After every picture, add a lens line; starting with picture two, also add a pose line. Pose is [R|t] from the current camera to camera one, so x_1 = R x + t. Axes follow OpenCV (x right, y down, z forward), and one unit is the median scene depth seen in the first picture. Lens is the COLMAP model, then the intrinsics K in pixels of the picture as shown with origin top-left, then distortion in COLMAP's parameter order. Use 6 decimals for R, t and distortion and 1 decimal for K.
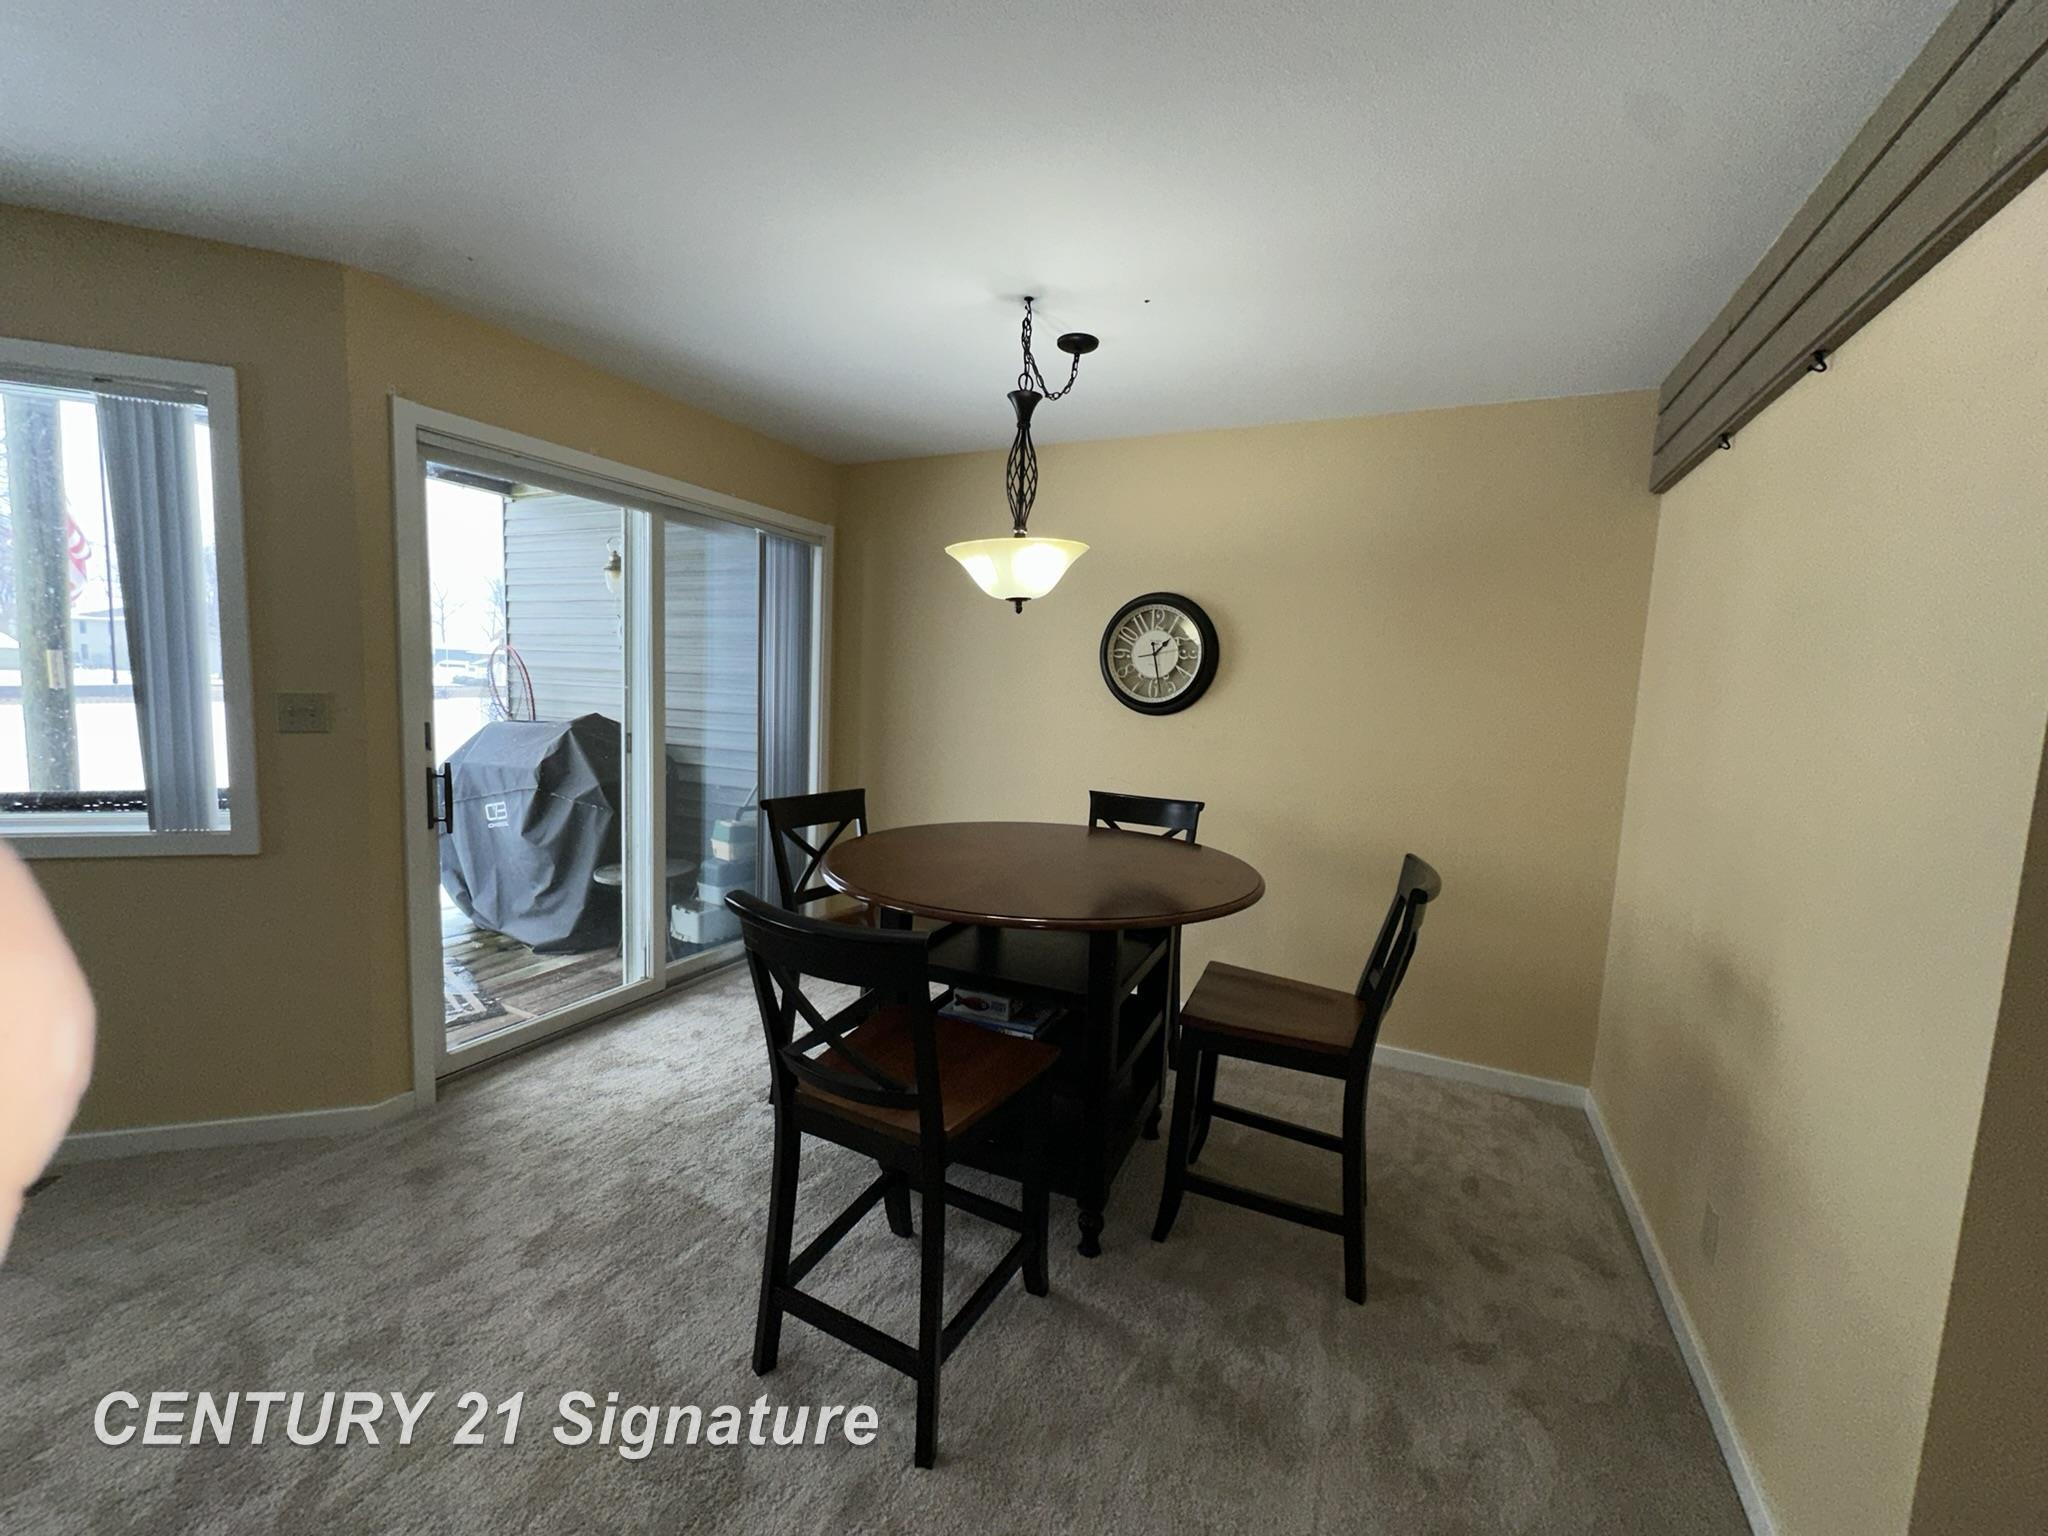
lens RADIAL K [[813.6, 0, 1021.6], [0, 813.6, 770.4], [0, 0, 1]] dist [-0.002806, 0.000412]
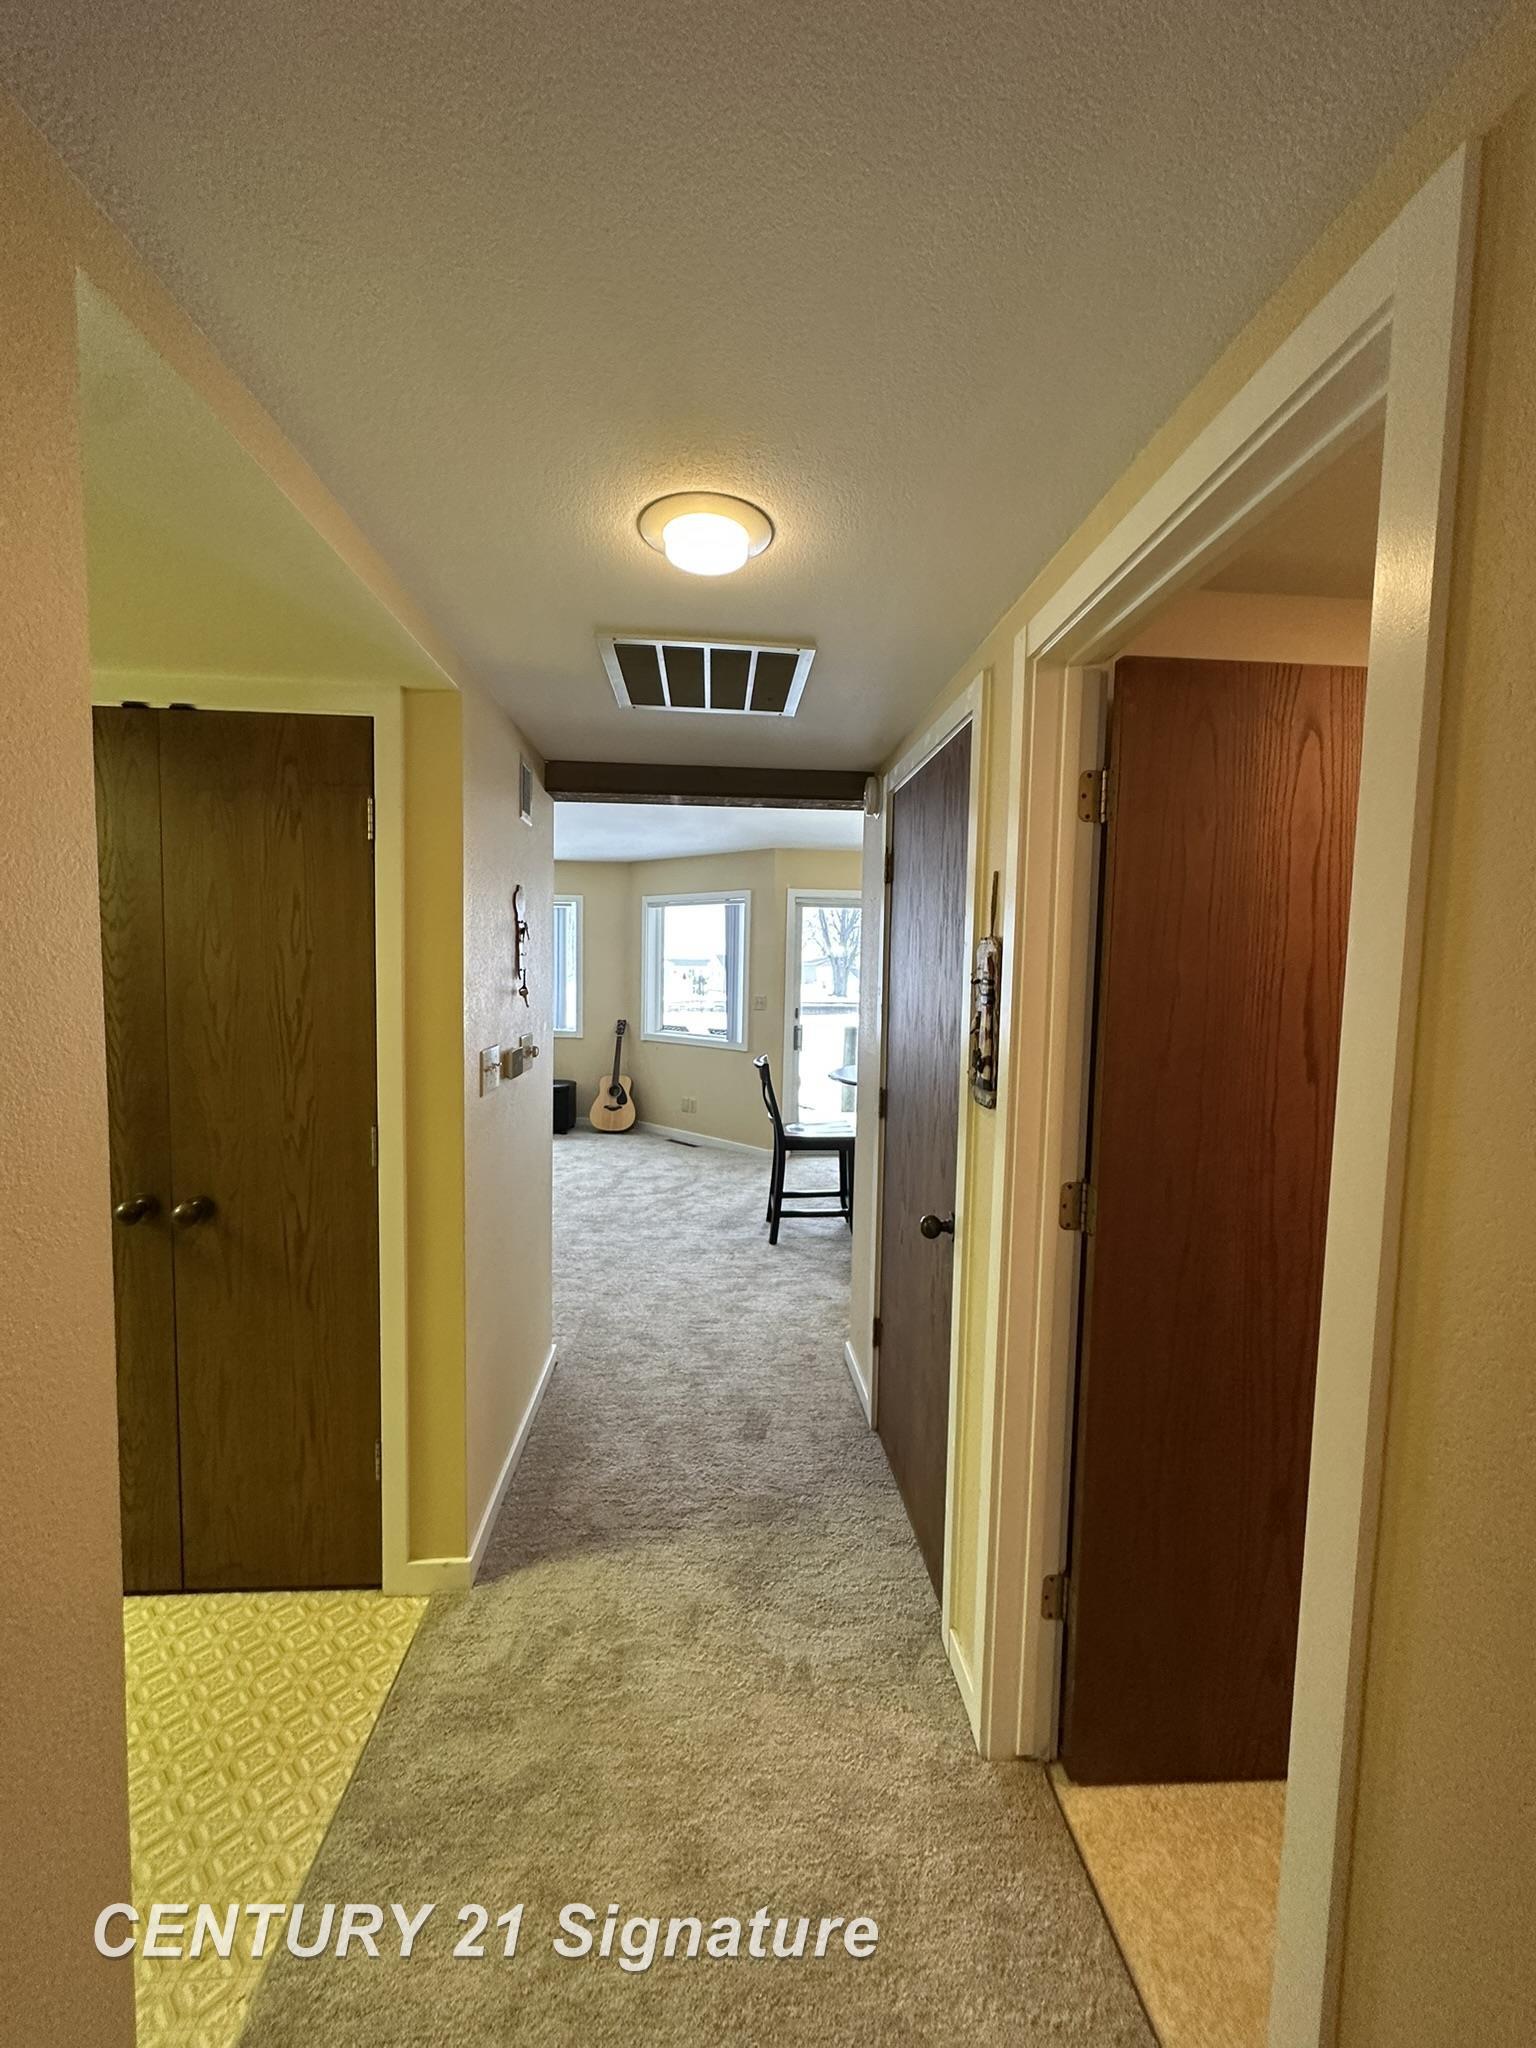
lens RADIAL K [[813.6, 0, 762.0], [0, 813.6, 1026.3], [0, 0, 1]] dist [-0.002806, 0.000412]
pose [[0.498515, 0.028417, -0.866415, 1.108484], [-0.094923, 0.995242, -0.021974, 0.049826], [0.861669, 0.093197, 0.498840, -0.284798]]
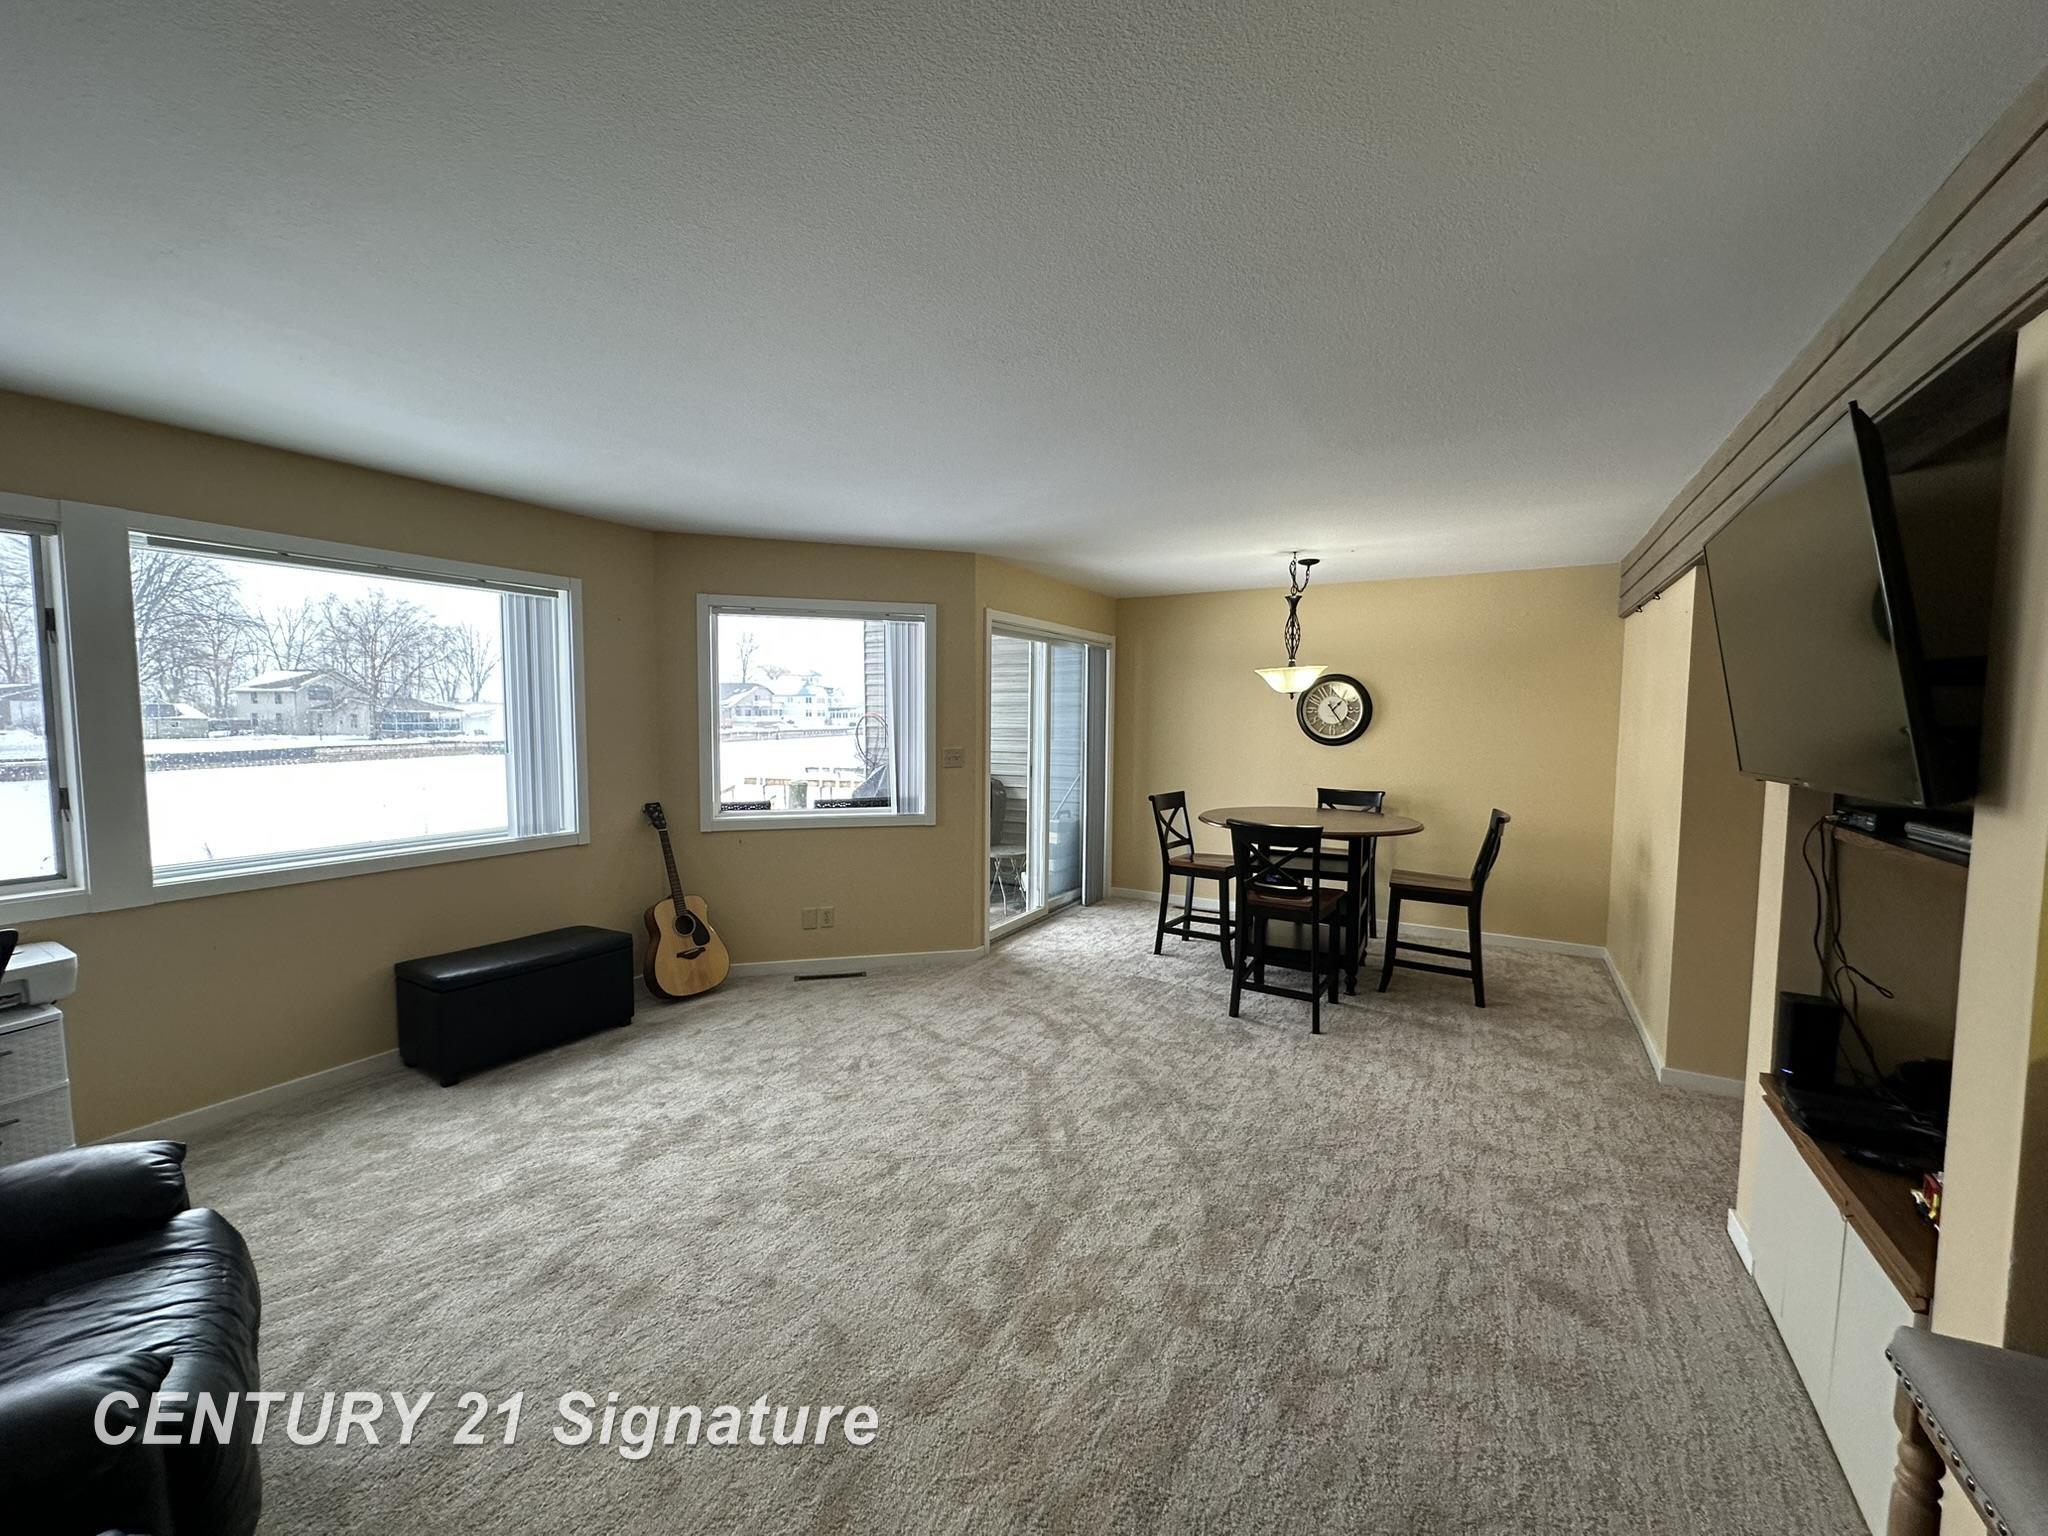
lens RADIAL K [[810.9, 0, 1025.3], [0, 810.9, 772.3], [0, 0, 1]] dist [0.009592, -0.000027]
pose [[0.997229, -0.031222, -0.067528, -0.383331], [0.028516, 0.998765, -0.040683, 0.040372], [0.068714, 0.038644, 0.996888, -0.770983]]
